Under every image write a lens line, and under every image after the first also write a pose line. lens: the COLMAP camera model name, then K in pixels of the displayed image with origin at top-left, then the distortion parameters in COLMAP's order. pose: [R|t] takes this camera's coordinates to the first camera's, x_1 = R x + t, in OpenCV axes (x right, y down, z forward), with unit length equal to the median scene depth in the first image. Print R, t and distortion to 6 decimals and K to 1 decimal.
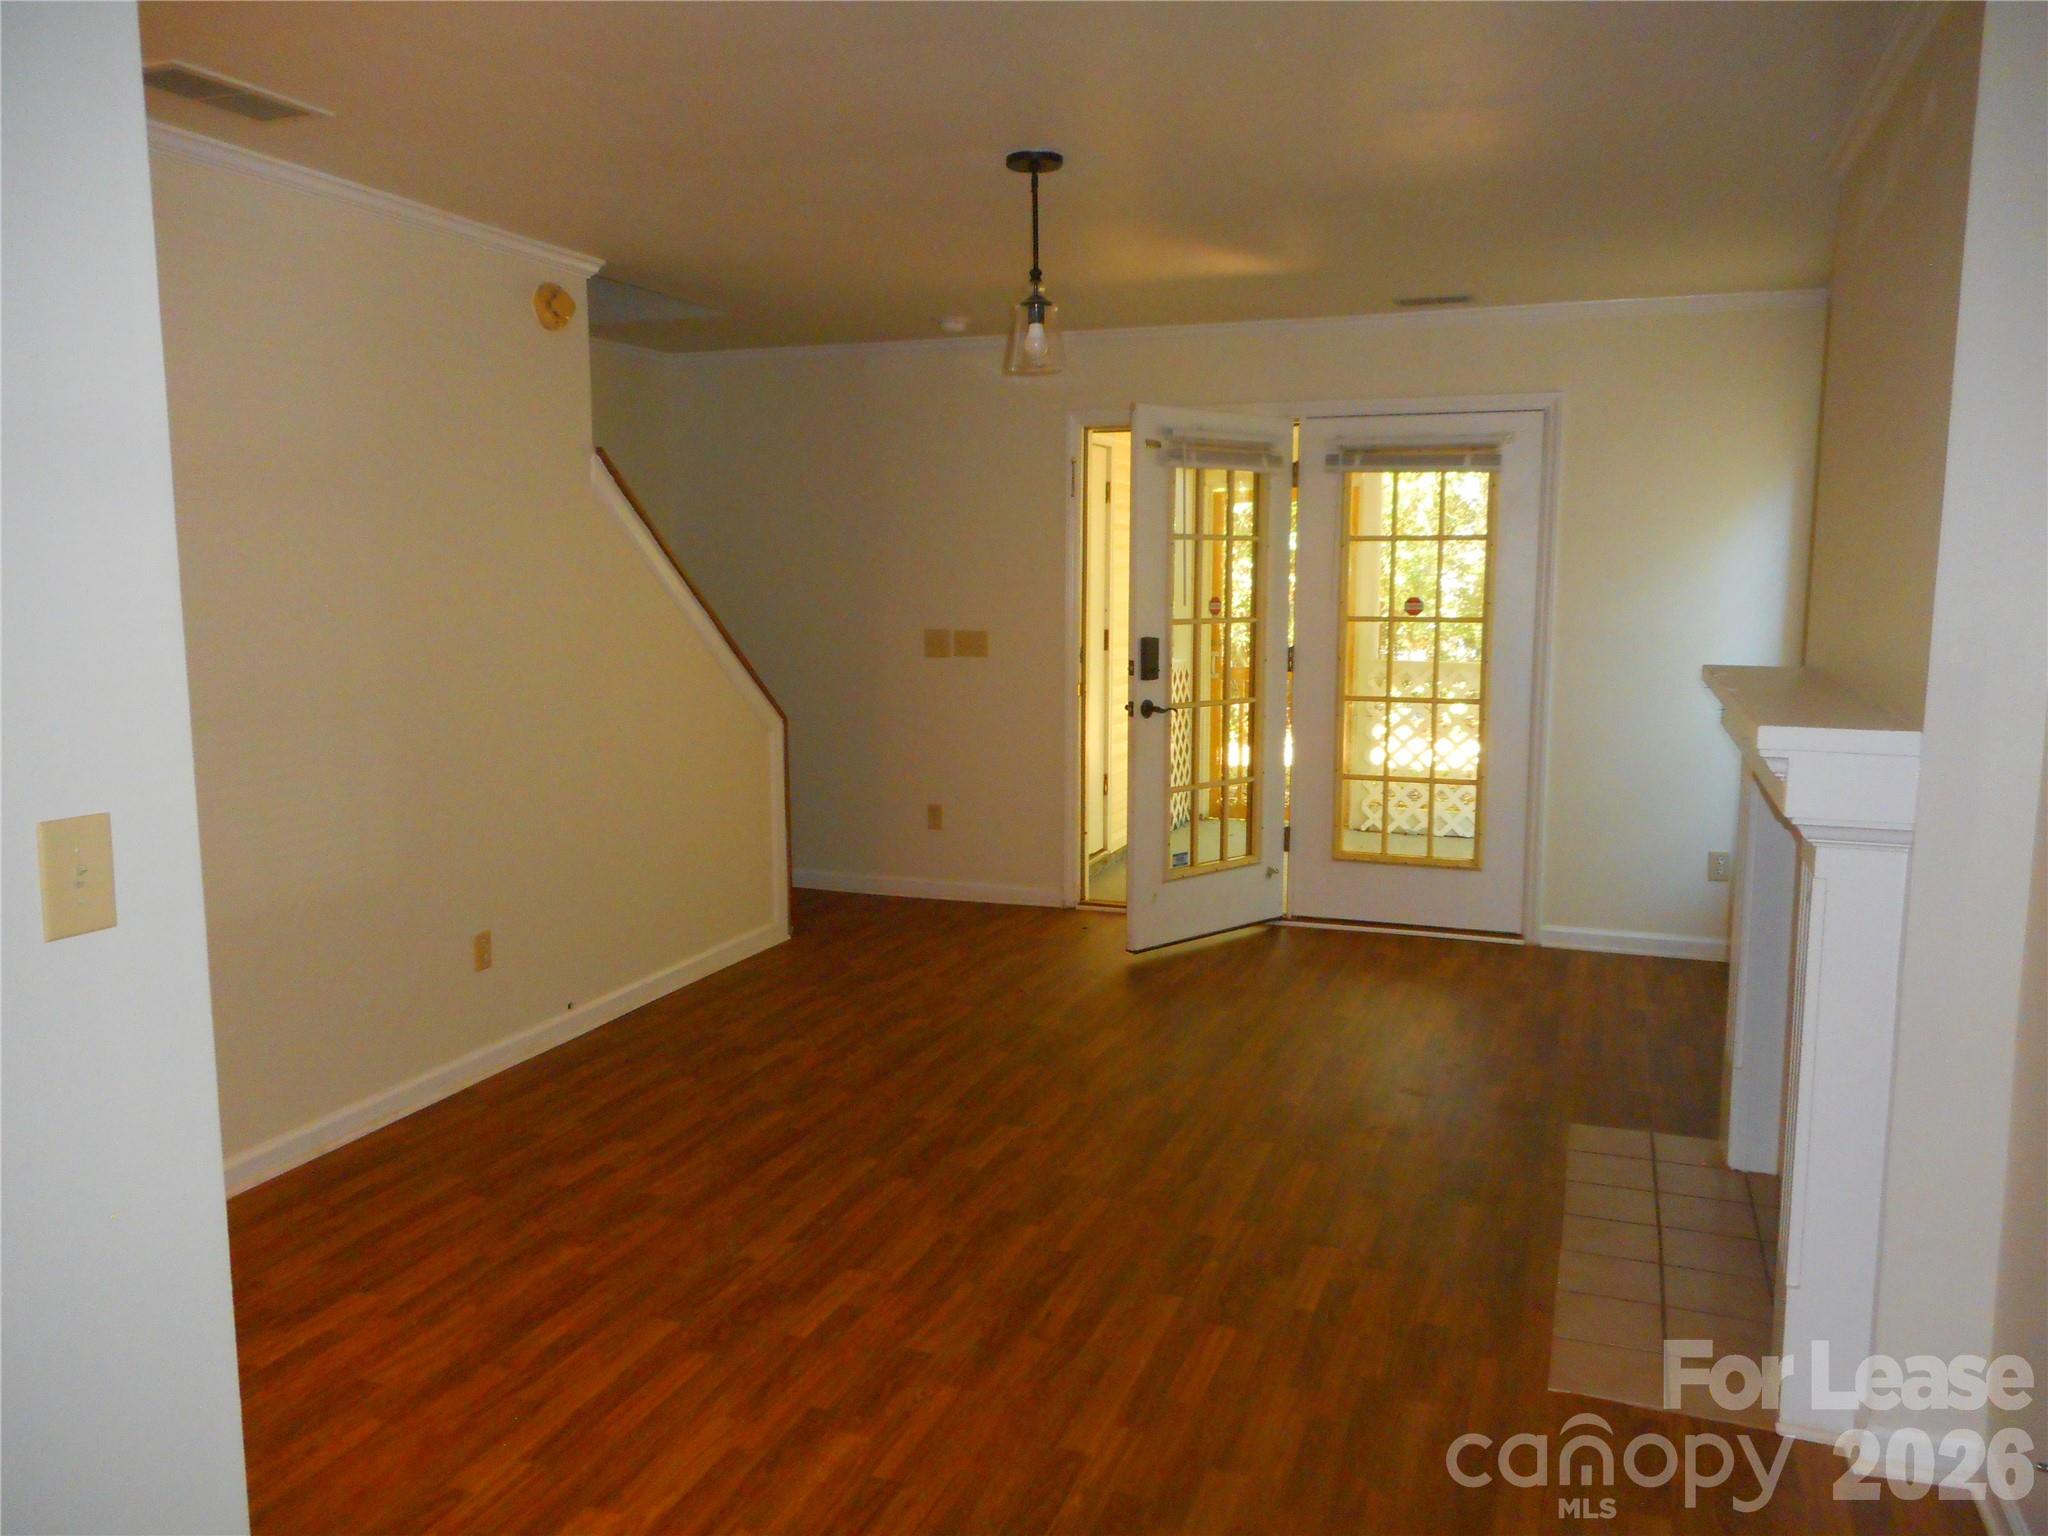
lens RADIAL K [[1583.3, 0, 1024.0], [0, 1583.3, 768.0], [0, 0, 1]] dist [-0.007694, -0.001602]
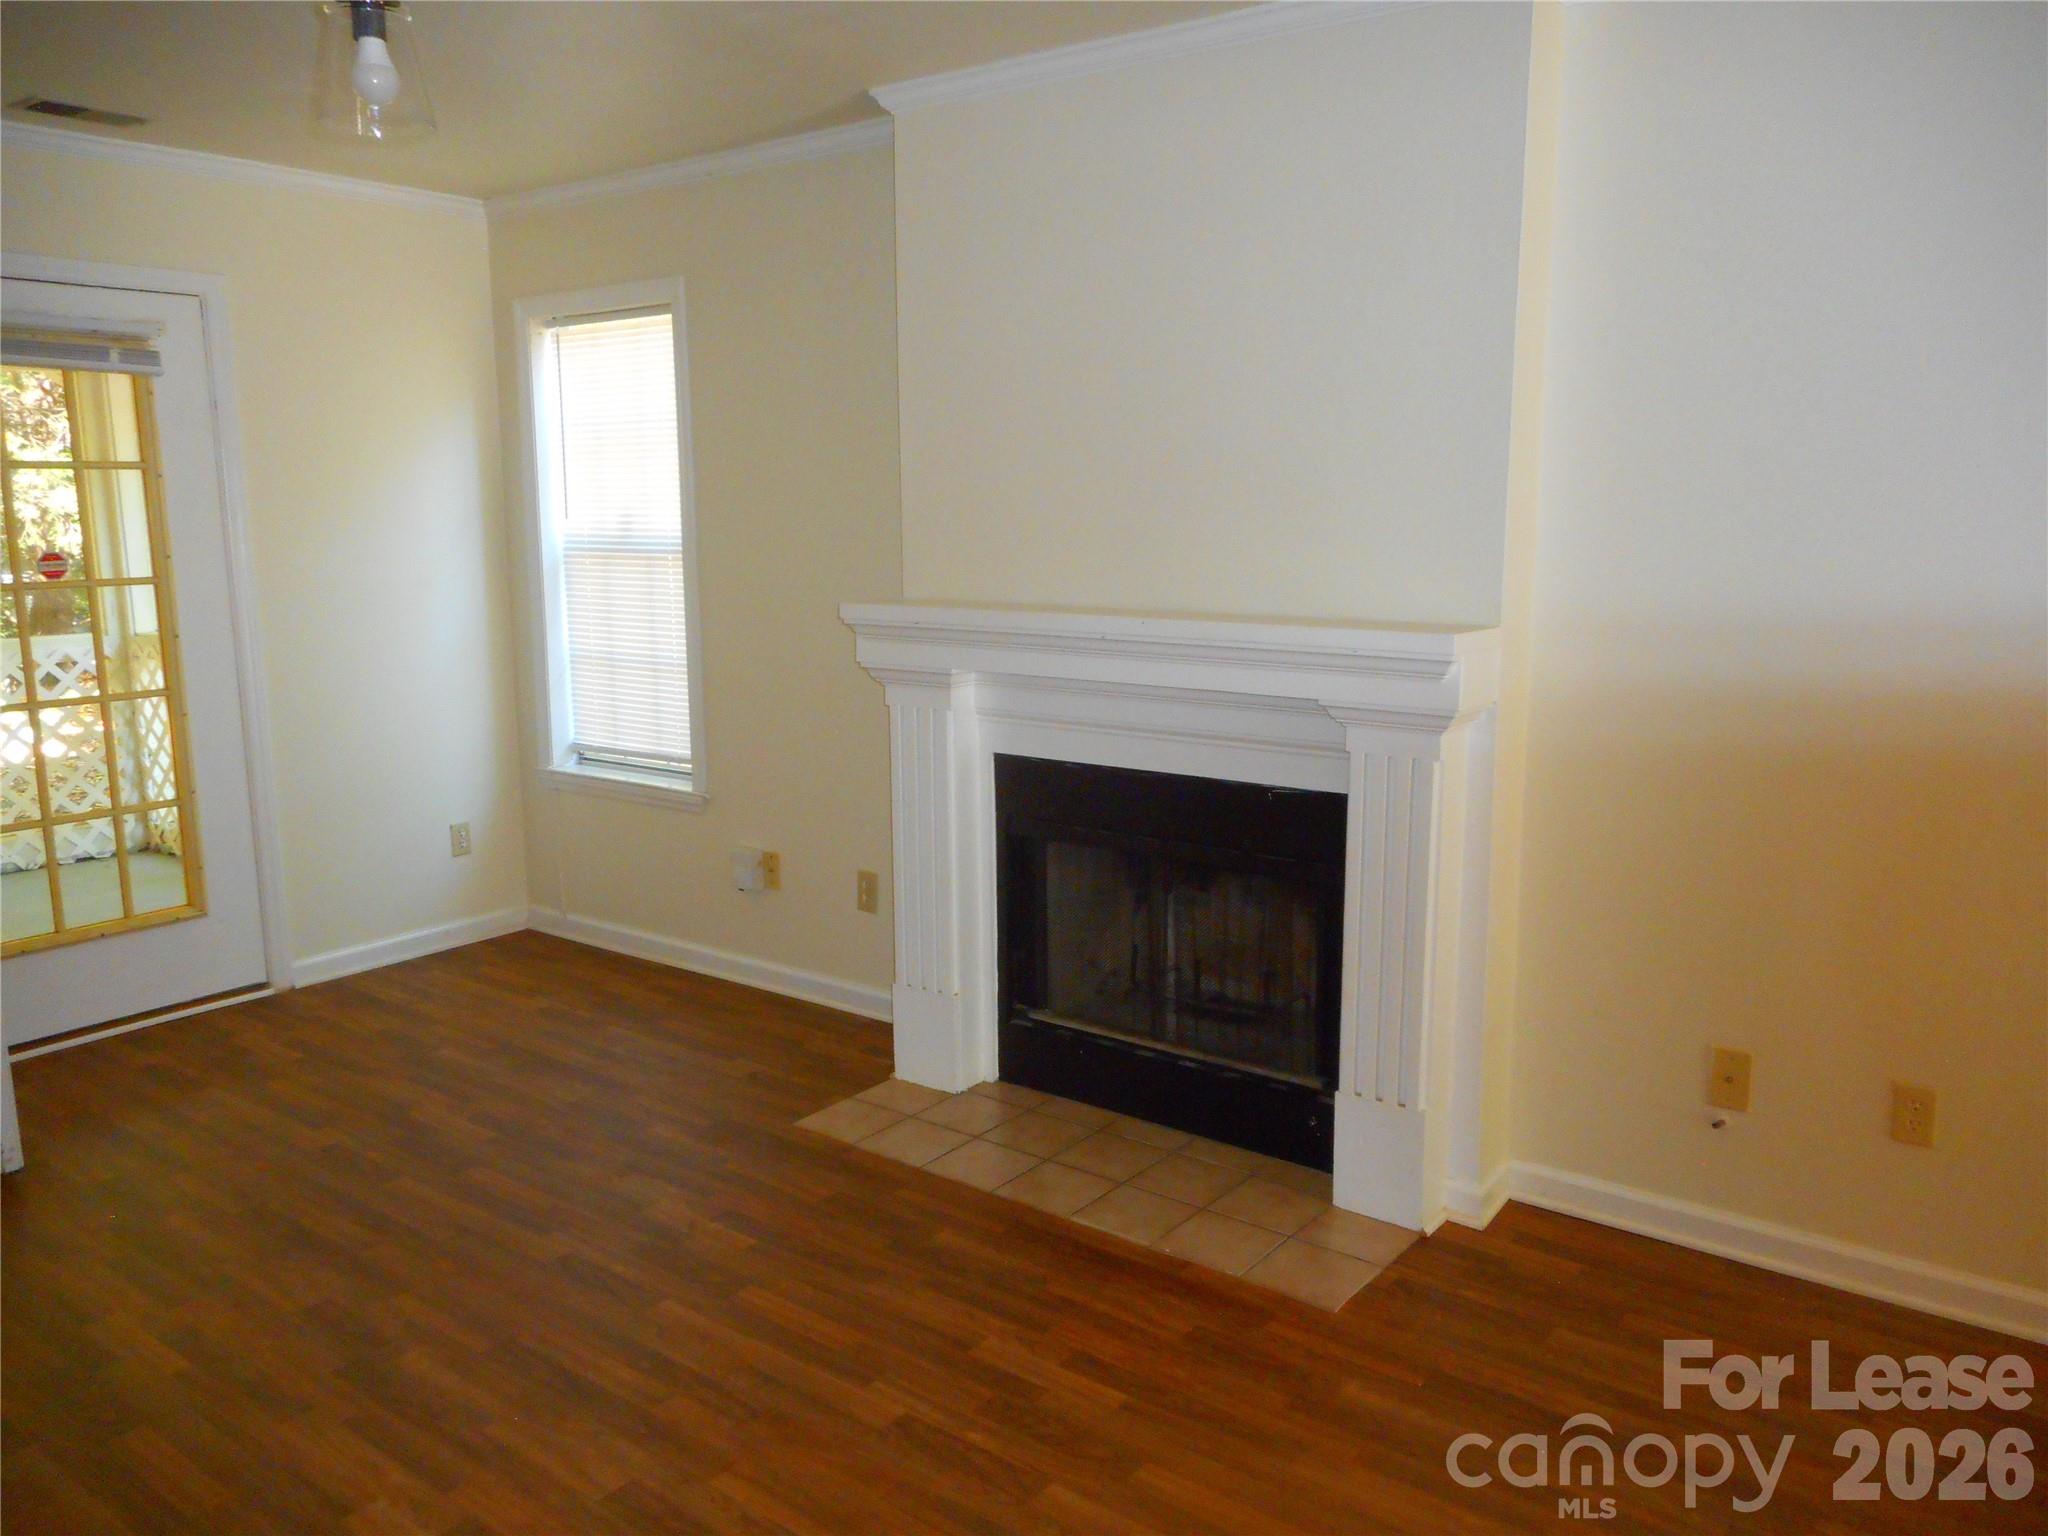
lens RADIAL K [[1583.3, 0, 1024.0], [0, 1583.3, 768.0], [0, 0, 1]] dist [-0.007694, -0.001602]
pose [[0.300426, -0.170753, 0.938396, -0.292837], [0.140368, 0.981048, 0.133576, -0.050471], [-0.943420, 0.091591, 0.318701, 0.407195]]
